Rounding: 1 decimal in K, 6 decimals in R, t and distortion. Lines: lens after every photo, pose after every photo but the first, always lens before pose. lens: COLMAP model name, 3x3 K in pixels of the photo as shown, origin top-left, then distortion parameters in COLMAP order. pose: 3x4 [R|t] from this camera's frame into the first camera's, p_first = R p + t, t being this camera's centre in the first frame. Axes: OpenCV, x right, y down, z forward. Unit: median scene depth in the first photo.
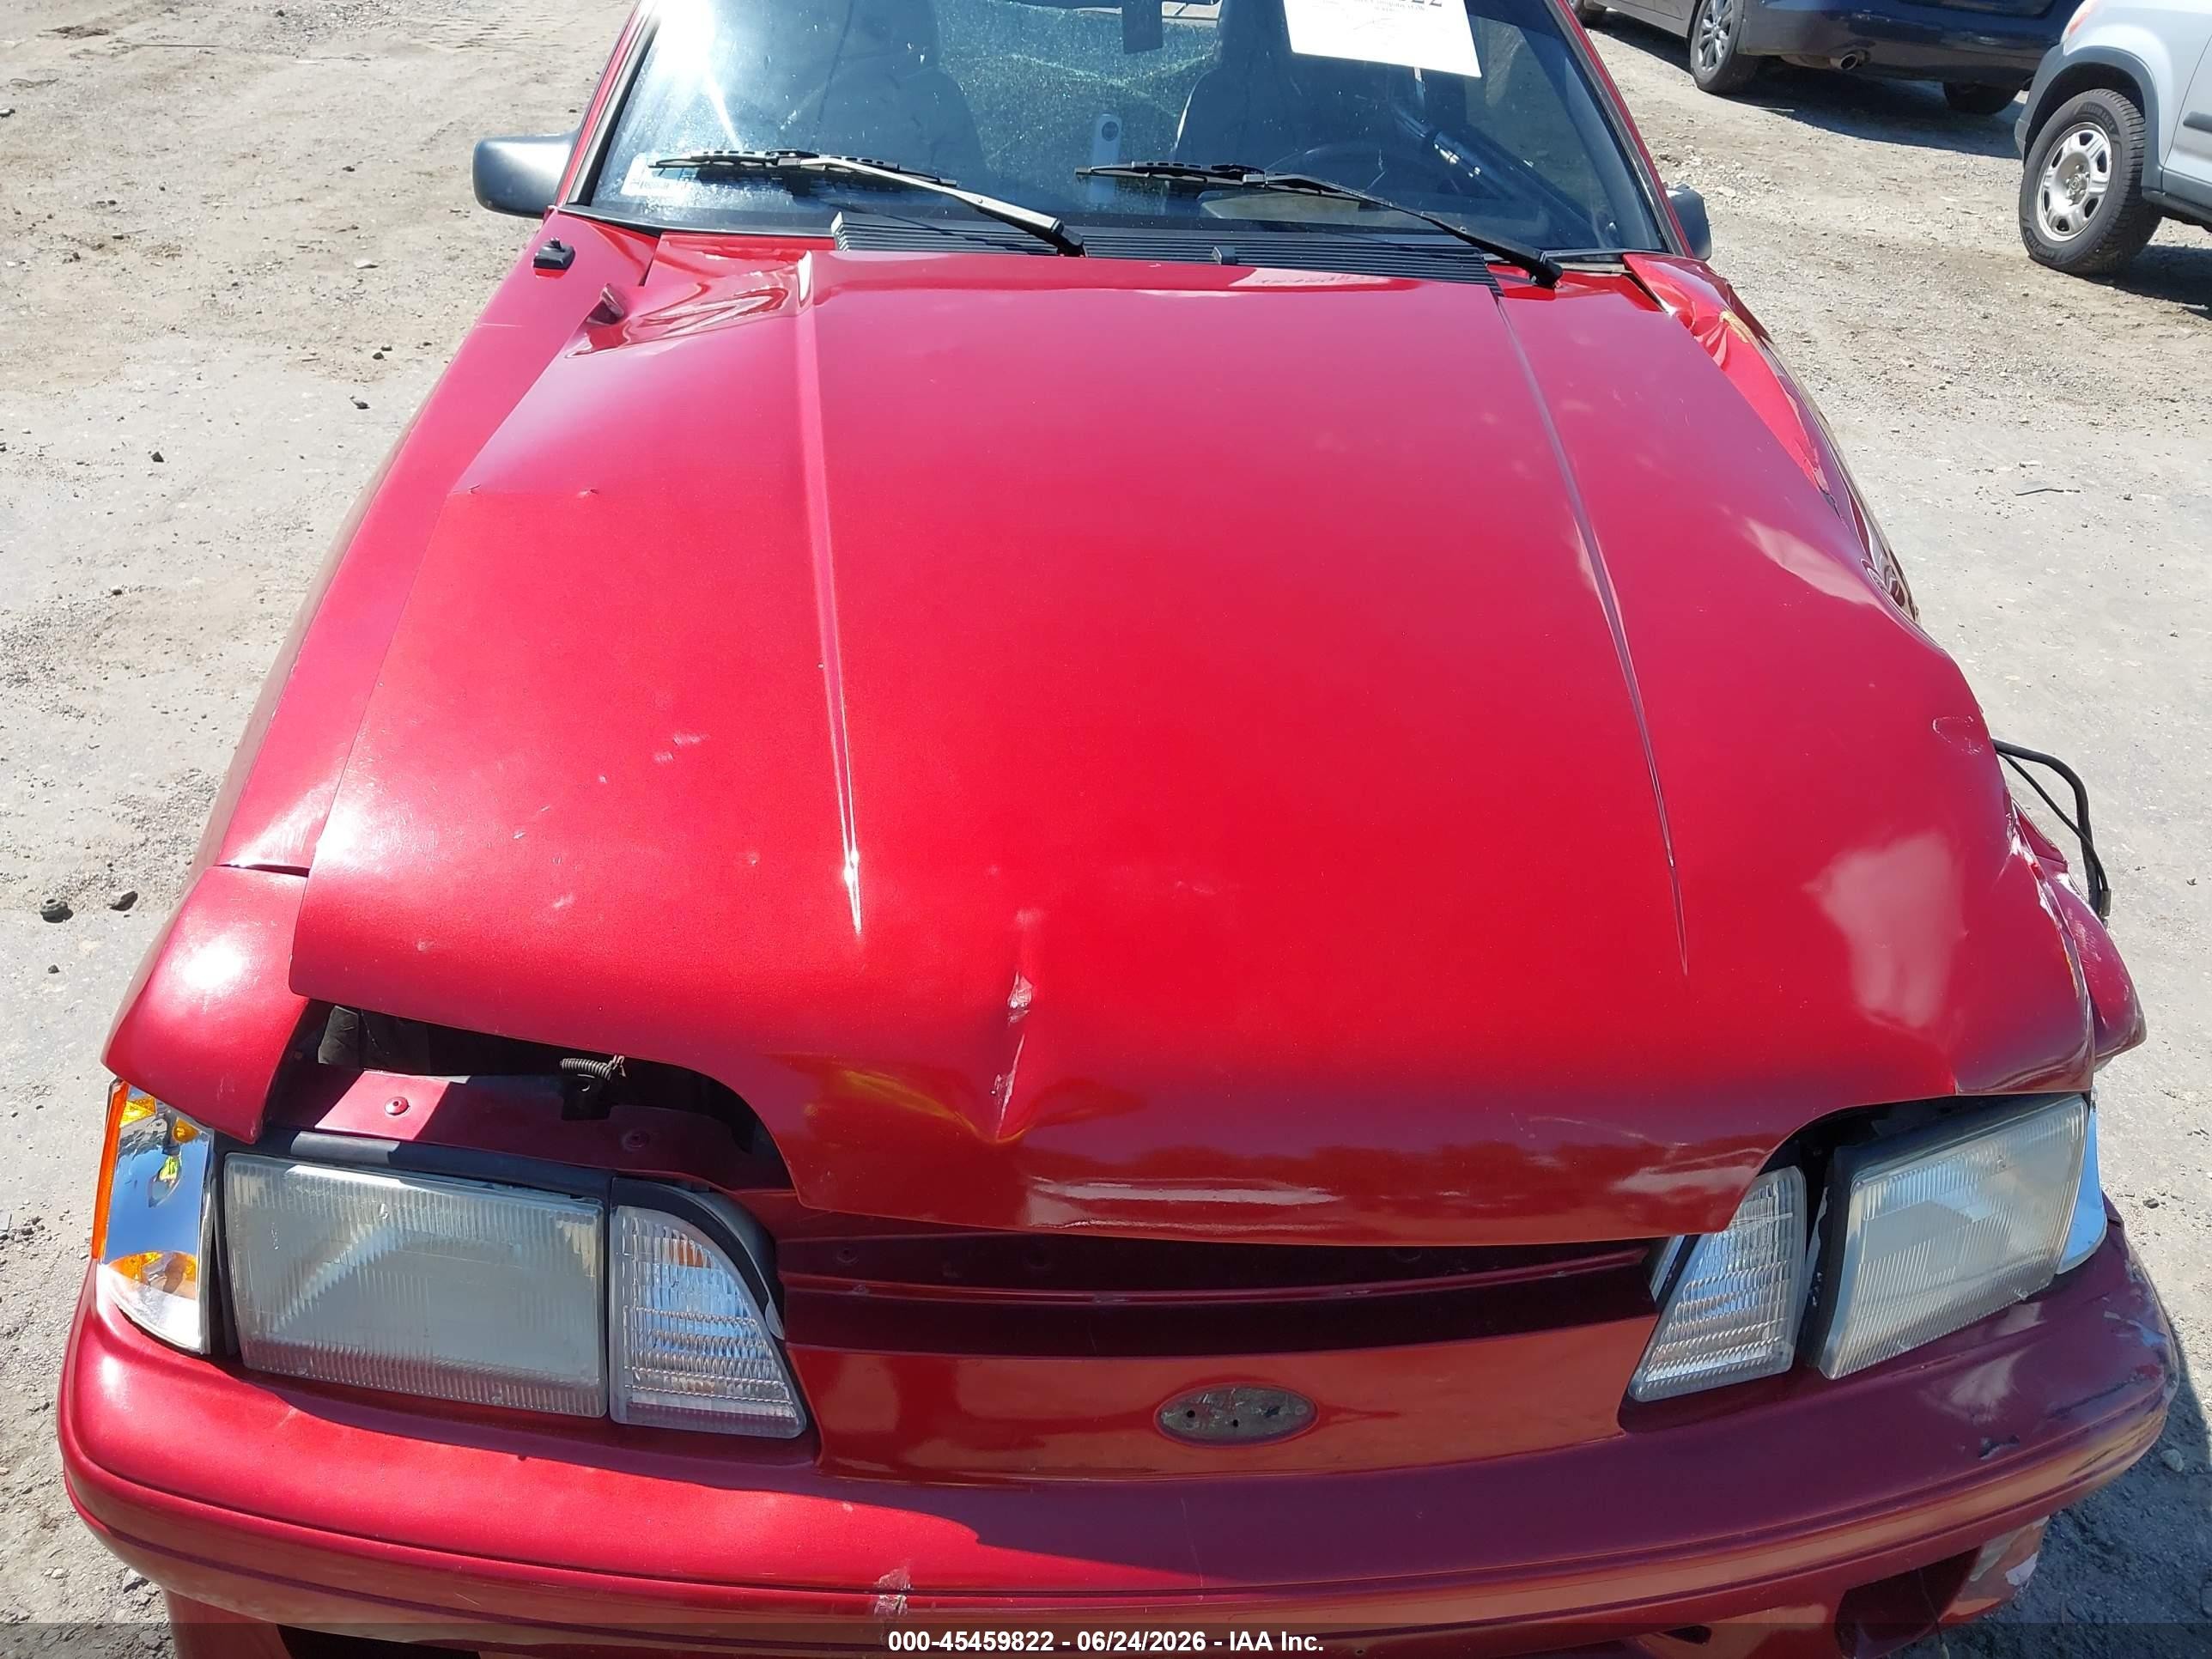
lens RADIAL K [[1750.8, 0, 1114.5], [0, 1750.8, 837.7], [0, 0, 1]] dist [0.032740, -0.046451]
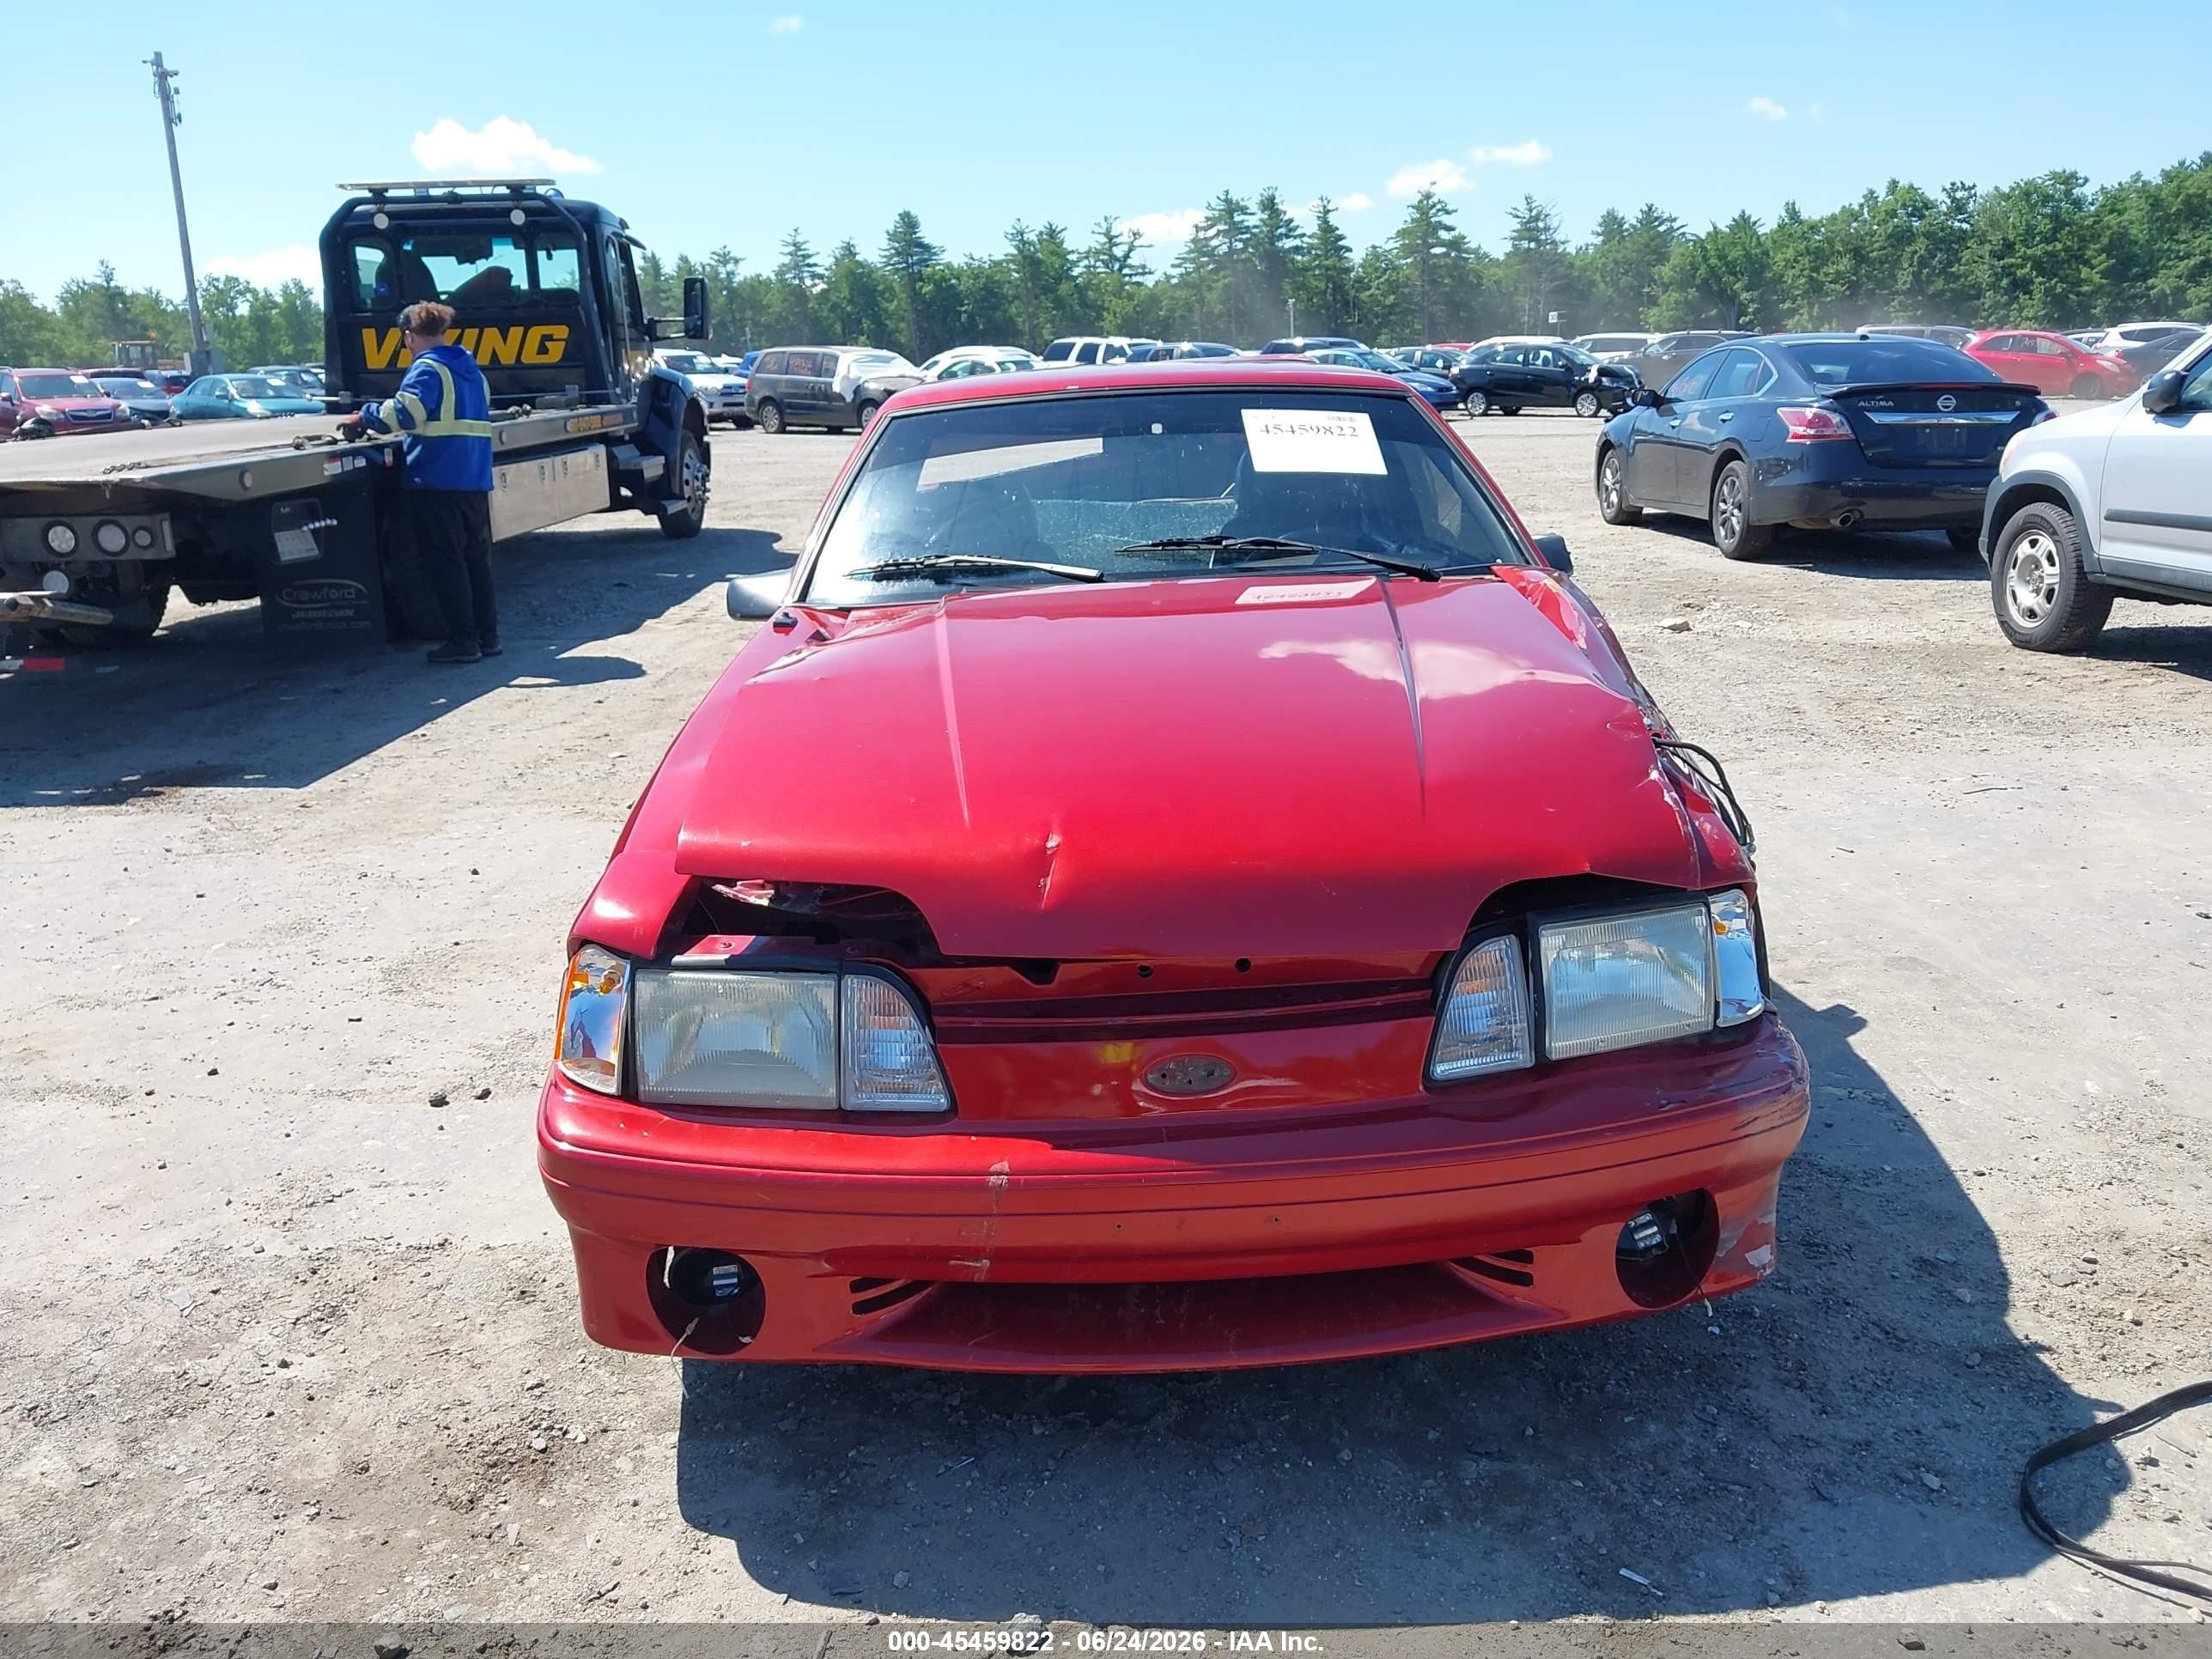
lens RADIAL K [[1750.8, 0, 1112.6], [0, 1750.8, 831.7], [0, 0, 1]] dist [0.032740, -0.046451]
pose [[0.992531, -0.088834, -0.083615, 0.035247], [0.059910, 0.951976, -0.300253, 0.136825], [0.106272, 0.293001, 0.950188, -0.163827]]
